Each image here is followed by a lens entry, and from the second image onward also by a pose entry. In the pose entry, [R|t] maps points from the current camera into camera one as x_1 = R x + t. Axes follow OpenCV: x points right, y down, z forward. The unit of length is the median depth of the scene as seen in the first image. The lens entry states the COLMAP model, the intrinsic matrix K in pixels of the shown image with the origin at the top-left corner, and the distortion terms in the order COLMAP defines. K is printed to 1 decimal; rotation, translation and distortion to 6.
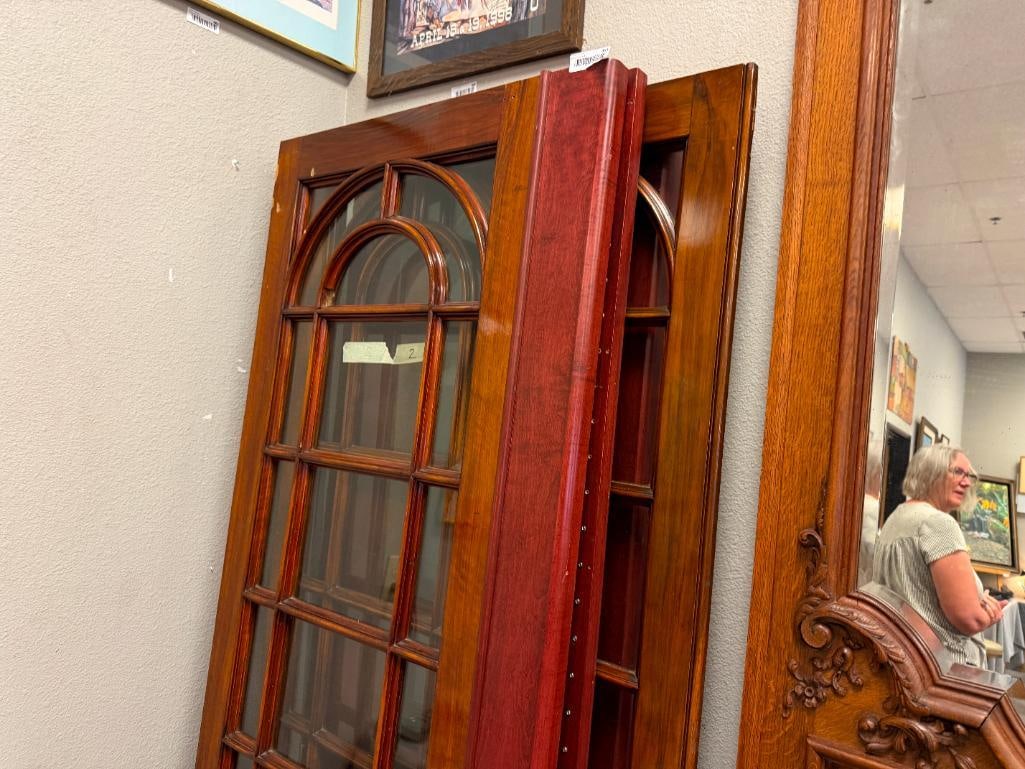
lens RADIAL K [[727.5, 0, 512.5], [0, 727.5, 384.5], [0, 0, 1]] dist [0.093006, -0.144961]
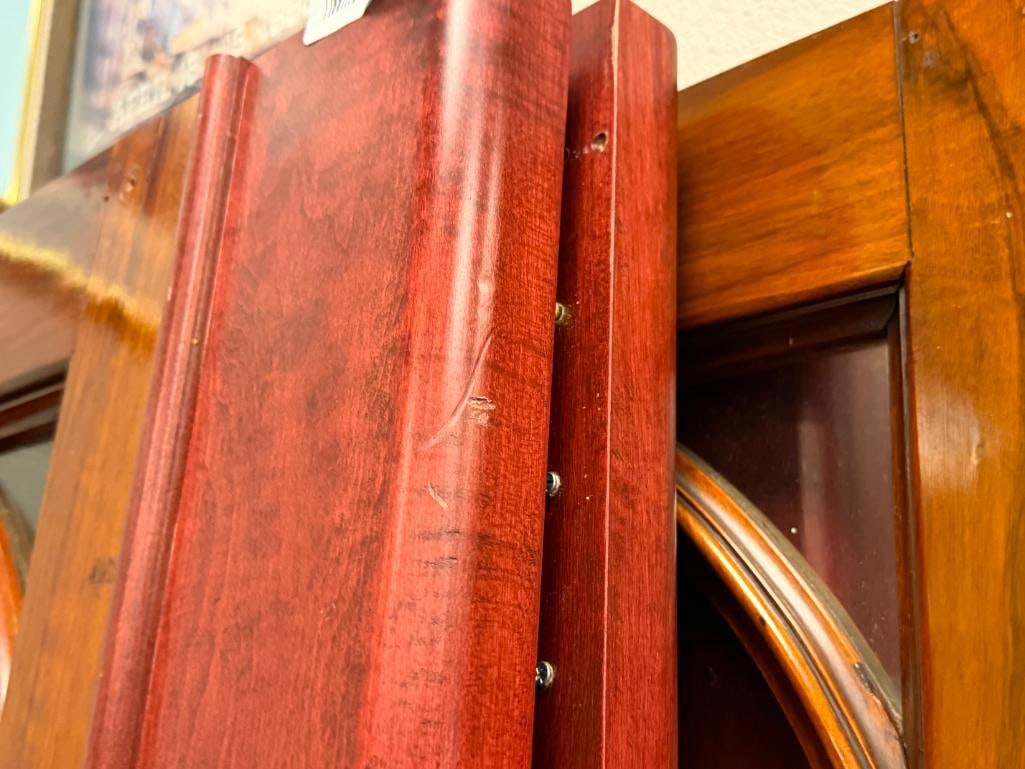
lens RADIAL K [[1149.8, 0, 512.5], [0, 1149.8, 384.5], [0, 0, 1]] dist [0.175682, -0.437683]
pose [[0.993436, -0.075793, -0.085681, 0.146149], [0.050066, 0.961537, -0.270073, -0.211547], [0.102855, 0.264010, 0.959020, 0.642001]]
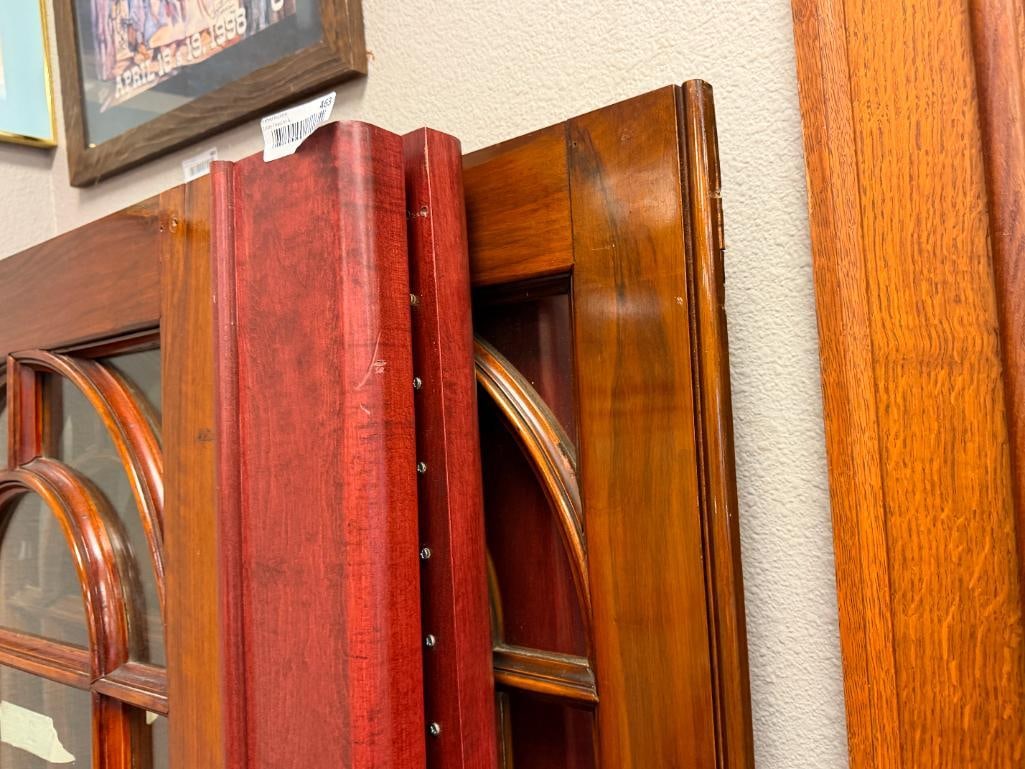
lens RADIAL K [[777.4, 0, 512.5], [0, 777.4, 384.5], [0, 0, 1]] dist [0.077988, -0.116186]
pose [[0.988424, -0.151594, 0.006193, 0.176675], [0.151543, 0.988419, 0.007906, -0.258384], [-0.007320, -0.006876, 0.999950, 0.508446]]
